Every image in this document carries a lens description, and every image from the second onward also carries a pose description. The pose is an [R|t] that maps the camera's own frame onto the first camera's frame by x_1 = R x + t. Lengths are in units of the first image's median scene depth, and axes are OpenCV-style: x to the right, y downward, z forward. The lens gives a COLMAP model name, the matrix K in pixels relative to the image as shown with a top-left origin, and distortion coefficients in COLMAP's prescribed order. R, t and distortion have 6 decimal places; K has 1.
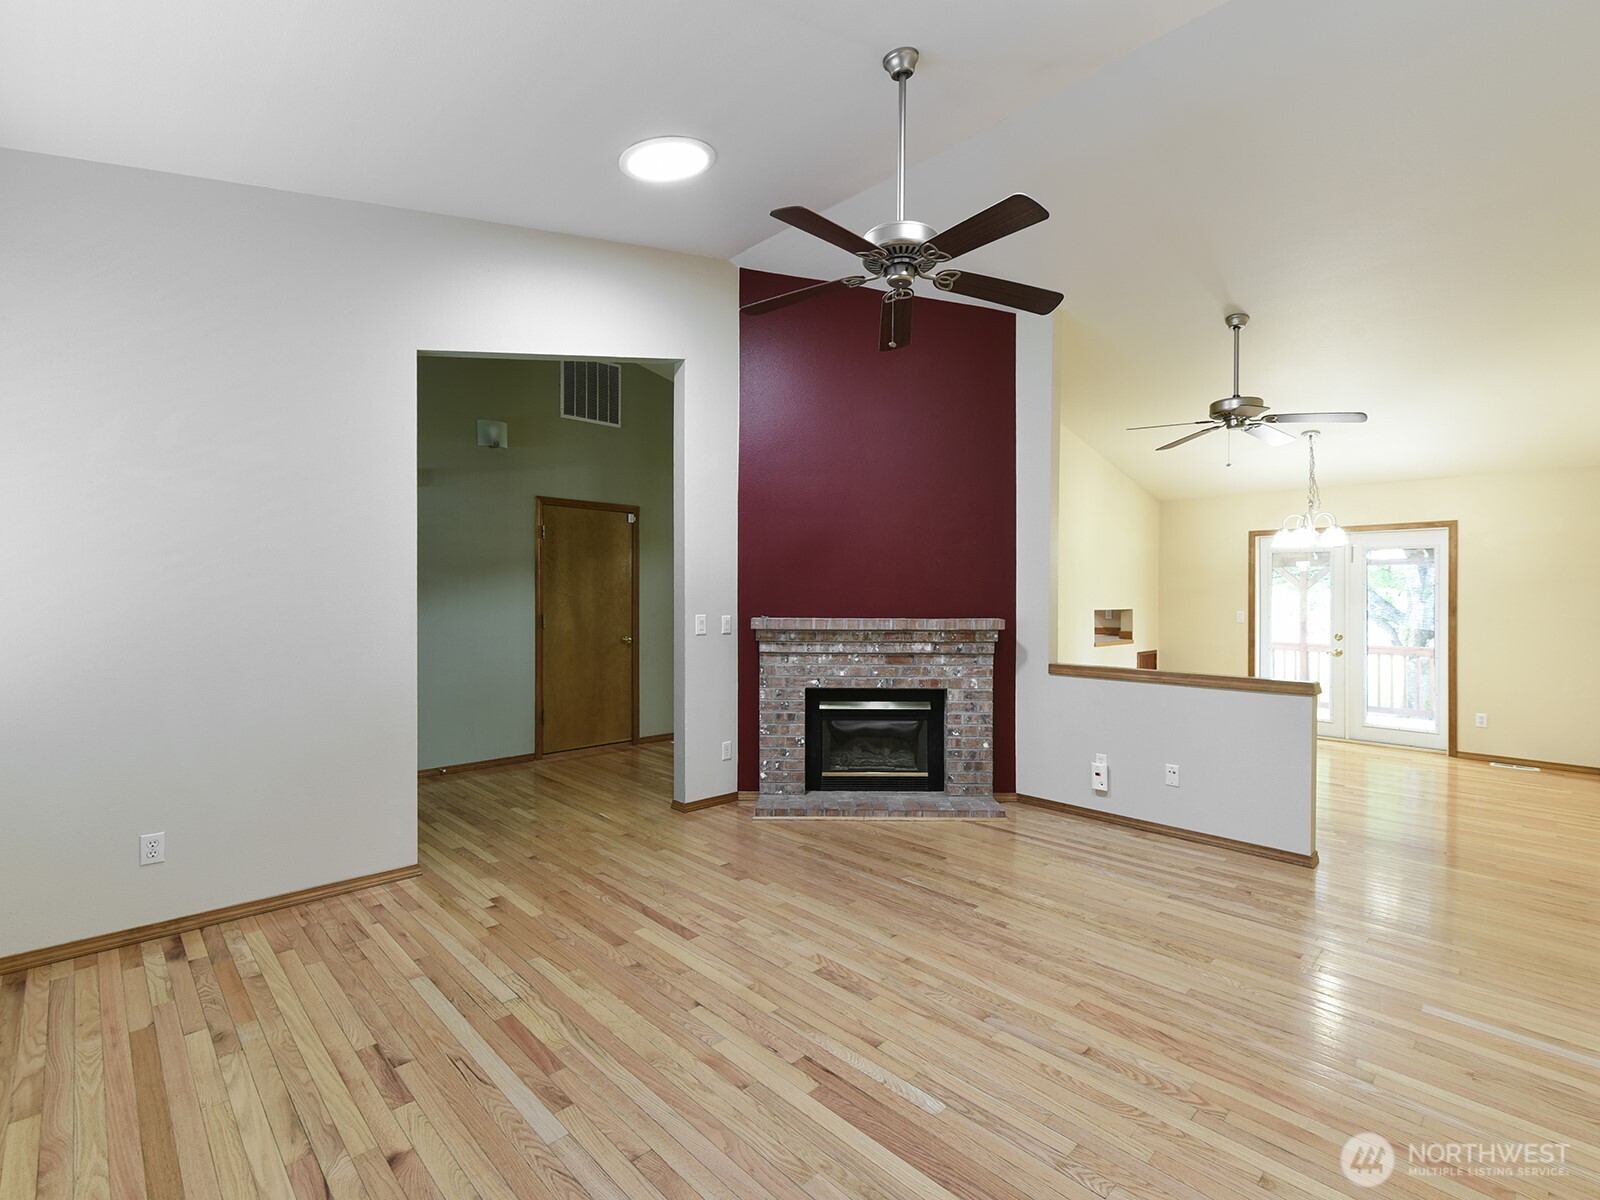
lens RADIAL K [[743.5, 0, 800.5], [0, 743.5, 571.4], [0, 0, 1]] dist [0.014822, -0.009143]
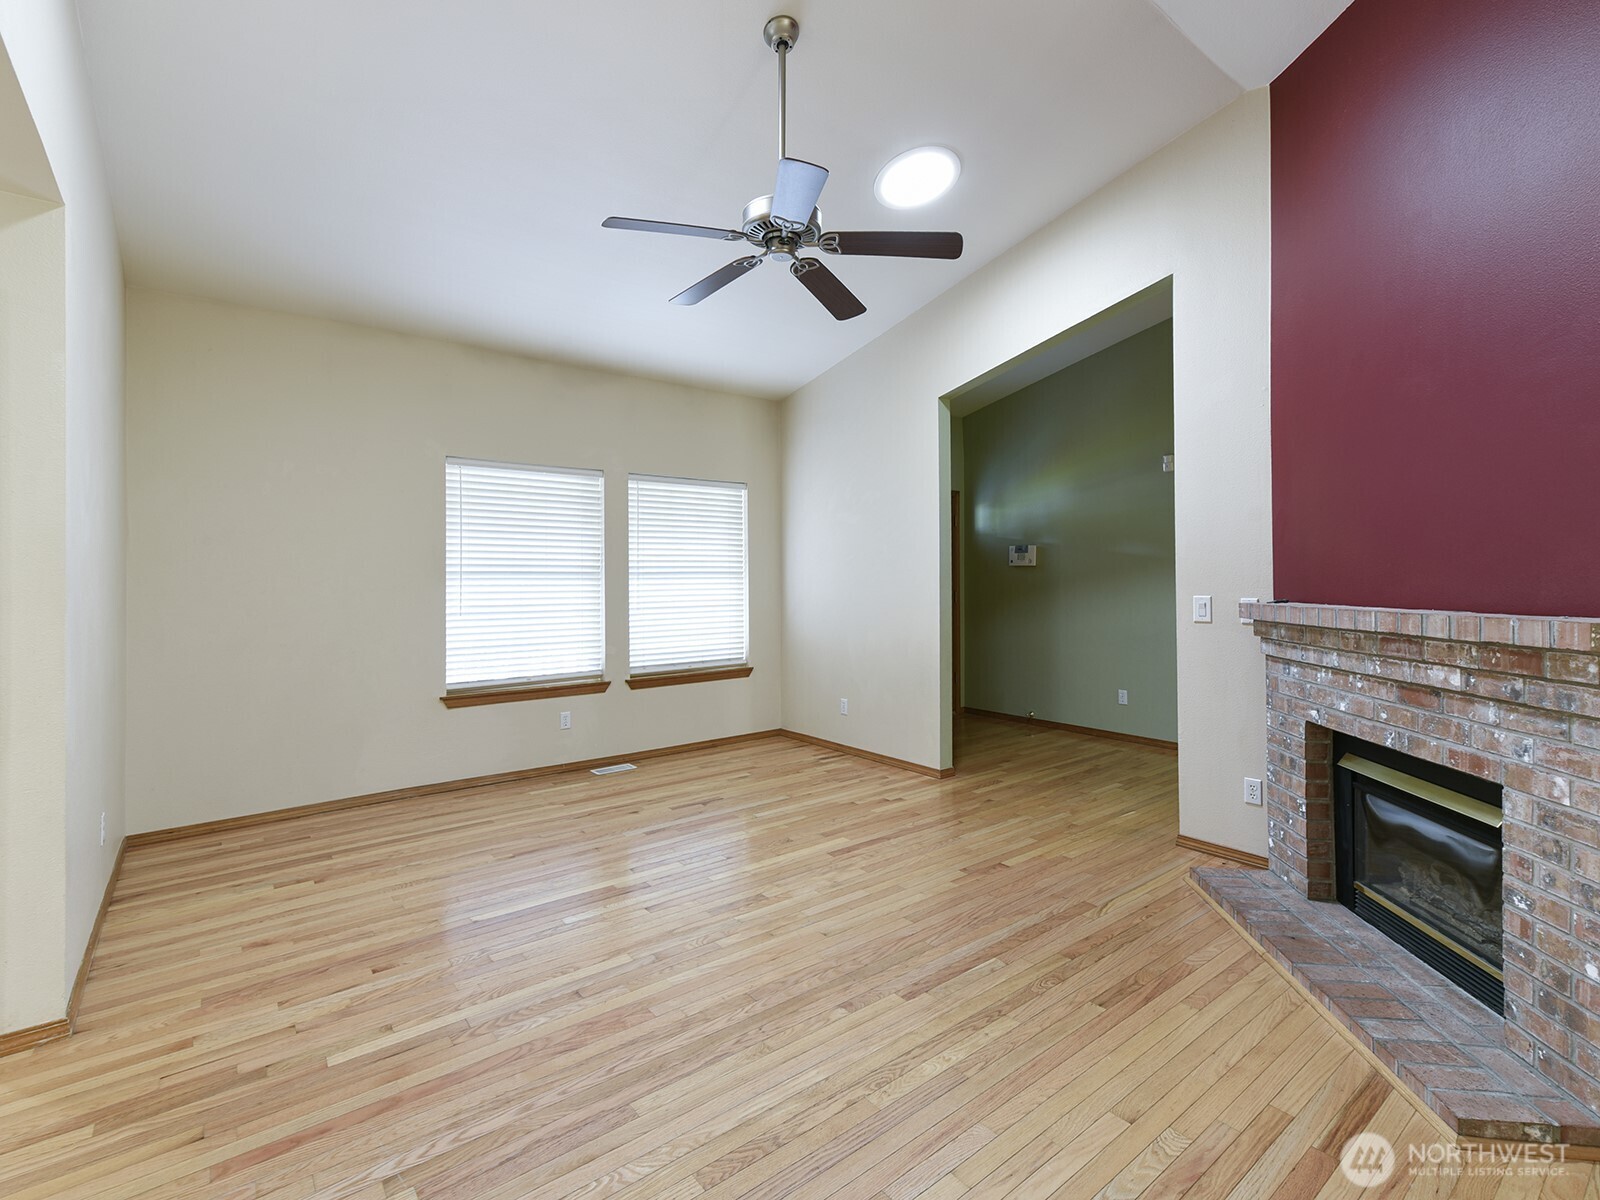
lens RADIAL K [[743.5, 0, 800.5], [0, 743.5, 571.4], [0, 0, 1]] dist [0.014822, -0.009143]
pose [[-0.113289, -0.019012, -0.993380, 0.664833], [0.041130, 0.998870, -0.023808, 0.034887], [0.992710, -0.043555, -0.112379, 0.683888]]
